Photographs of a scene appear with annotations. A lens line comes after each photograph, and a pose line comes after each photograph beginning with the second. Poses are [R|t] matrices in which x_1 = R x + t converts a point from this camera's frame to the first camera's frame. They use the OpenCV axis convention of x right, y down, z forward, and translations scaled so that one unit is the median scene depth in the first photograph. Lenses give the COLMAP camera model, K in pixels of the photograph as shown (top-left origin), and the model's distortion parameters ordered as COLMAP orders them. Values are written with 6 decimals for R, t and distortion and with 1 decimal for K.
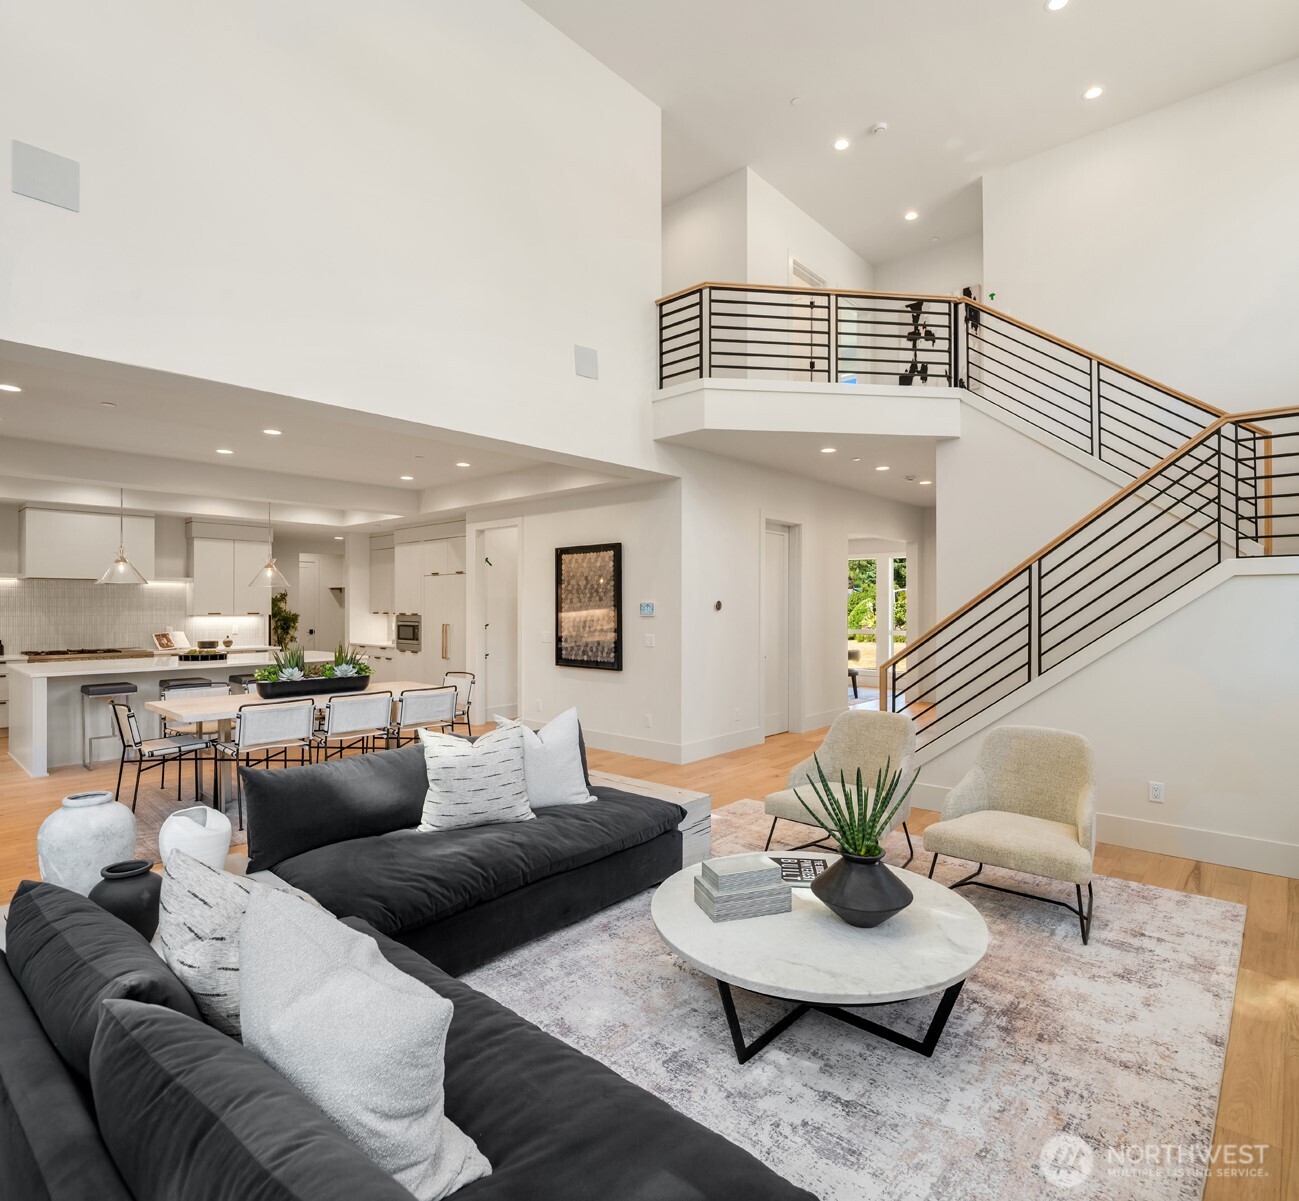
lens RADIAL K [[722.1, 0, 649.5], [0, 722.1, 600.5], [0, 0, 1]] dist [-0.004959, -0.002463]
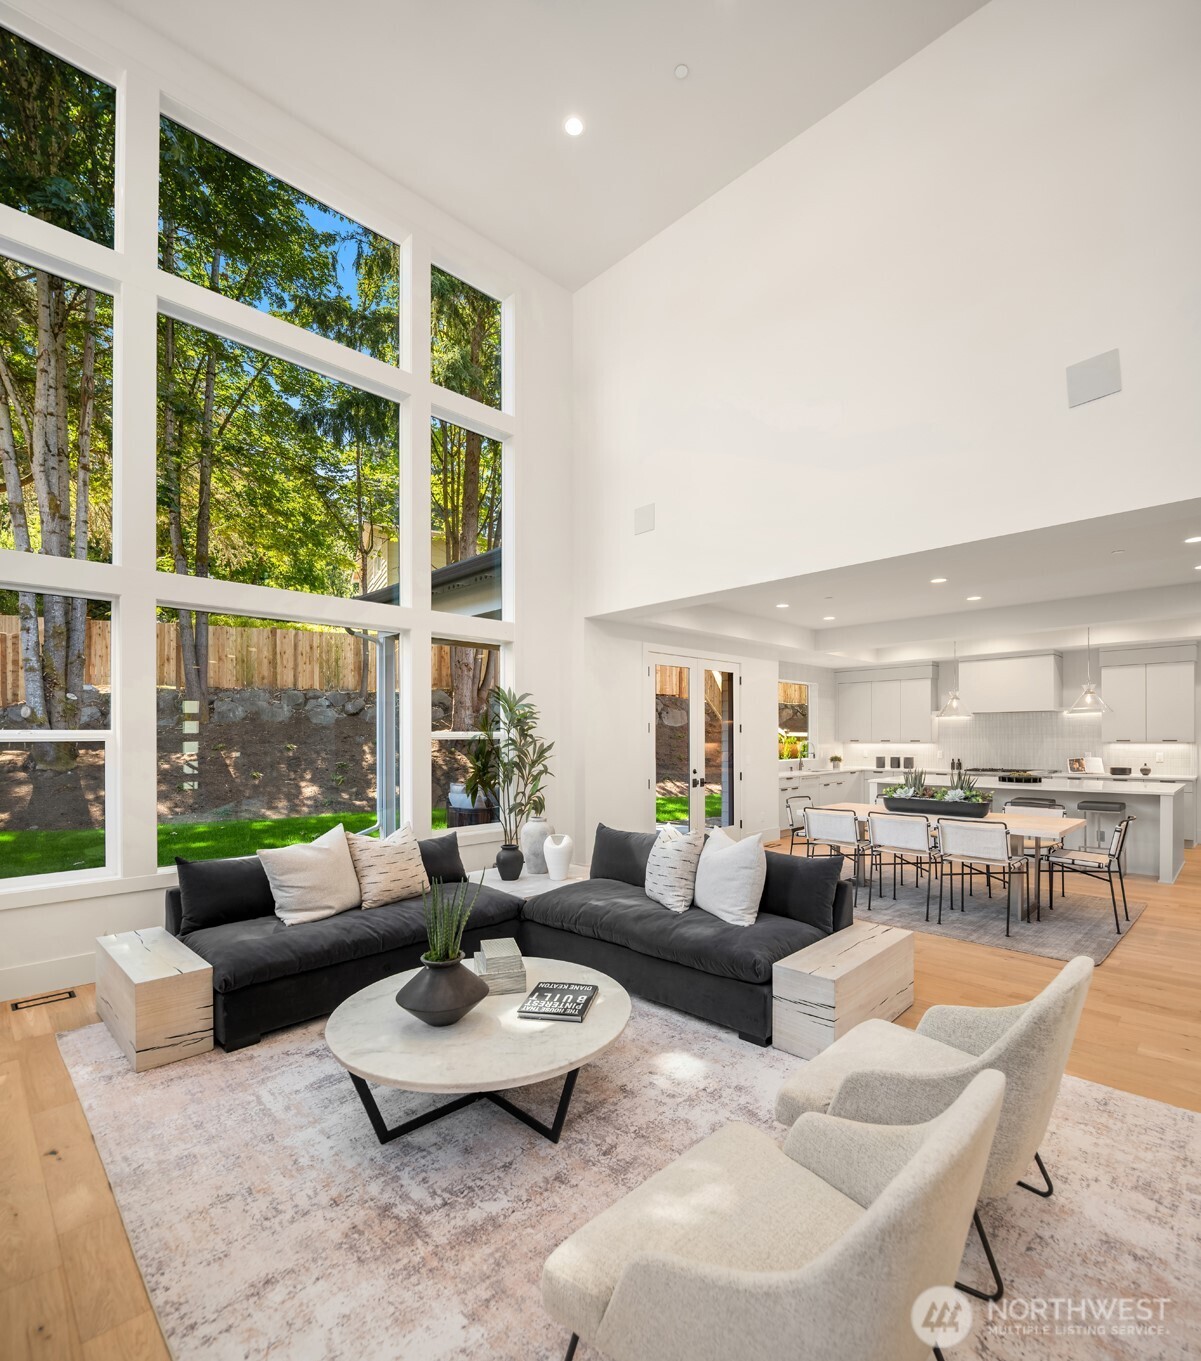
lens RADIAL K [[655.6, 0, 618.0], [0, 655.6, 738.5], [0, 0, 1]] dist [-0.000391, -0.005559]
pose [[-0.046316, -0.000861, -0.998926, 0.544084], [0.015577, 0.999877, -0.001584, 0.009942], [0.998805, -0.015634, -0.046297, 0.562676]]
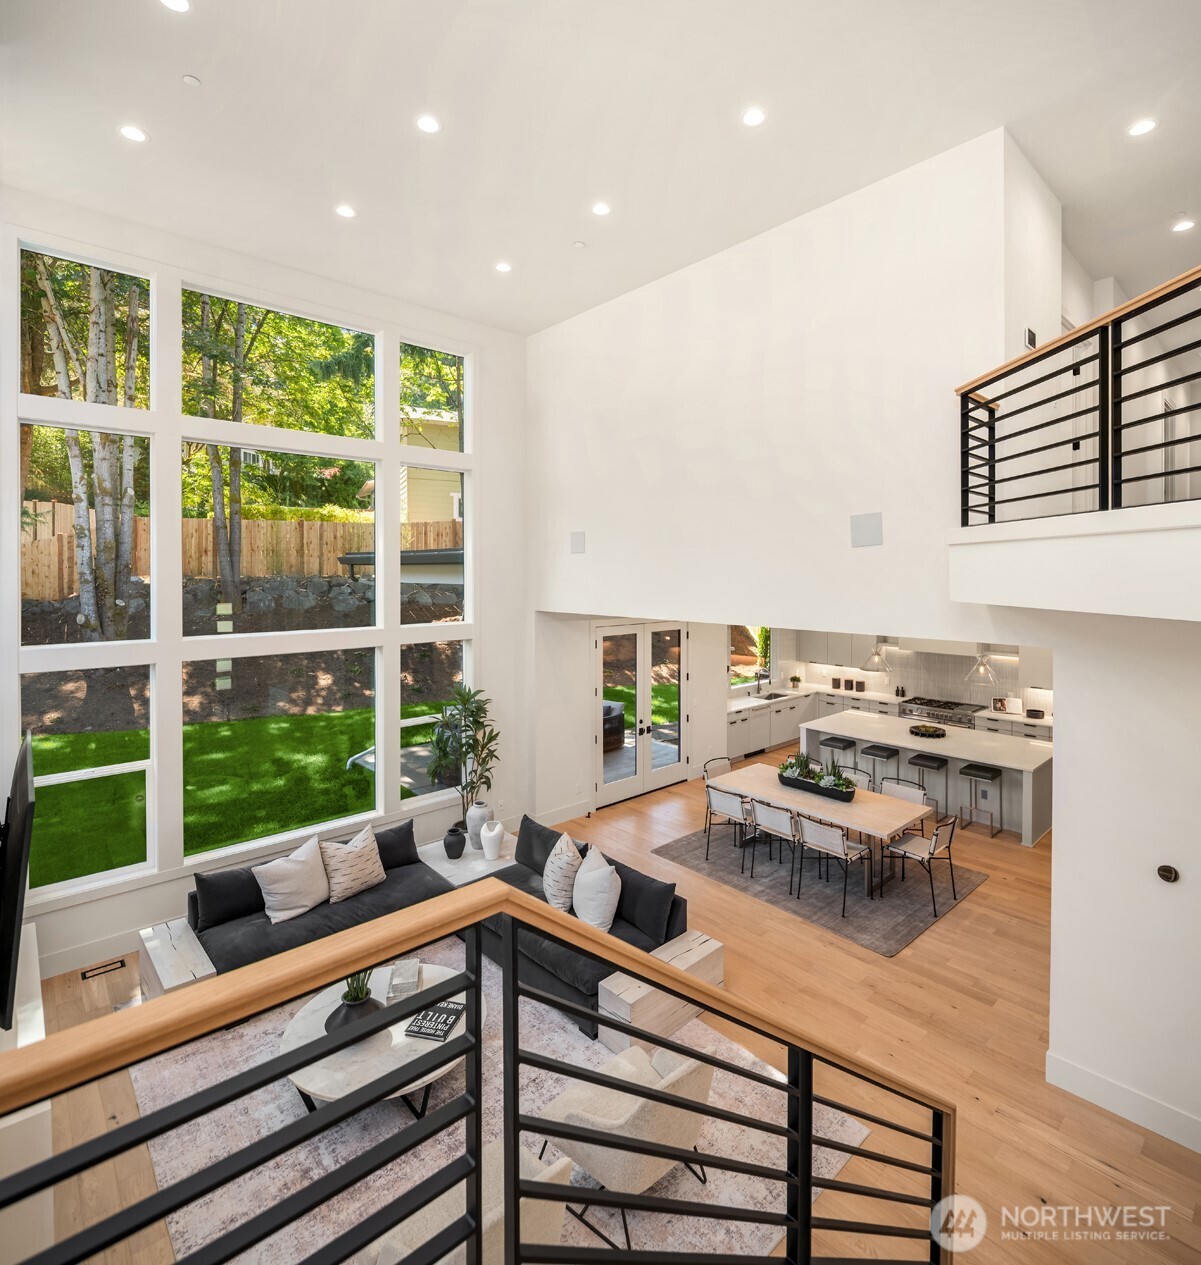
lens RADIAL K [[661.1, 0, 624.9], [0, 661.1, 577.1], [0, 0, 1]] dist [-0.002587, -0.003825]
pose [[-0.088444, 0.006973, -0.996057, 0.753190], [0.009995, 0.999931, 0.006113, -0.268588], [0.996031, -0.009415, -0.088508, 0.755926]]
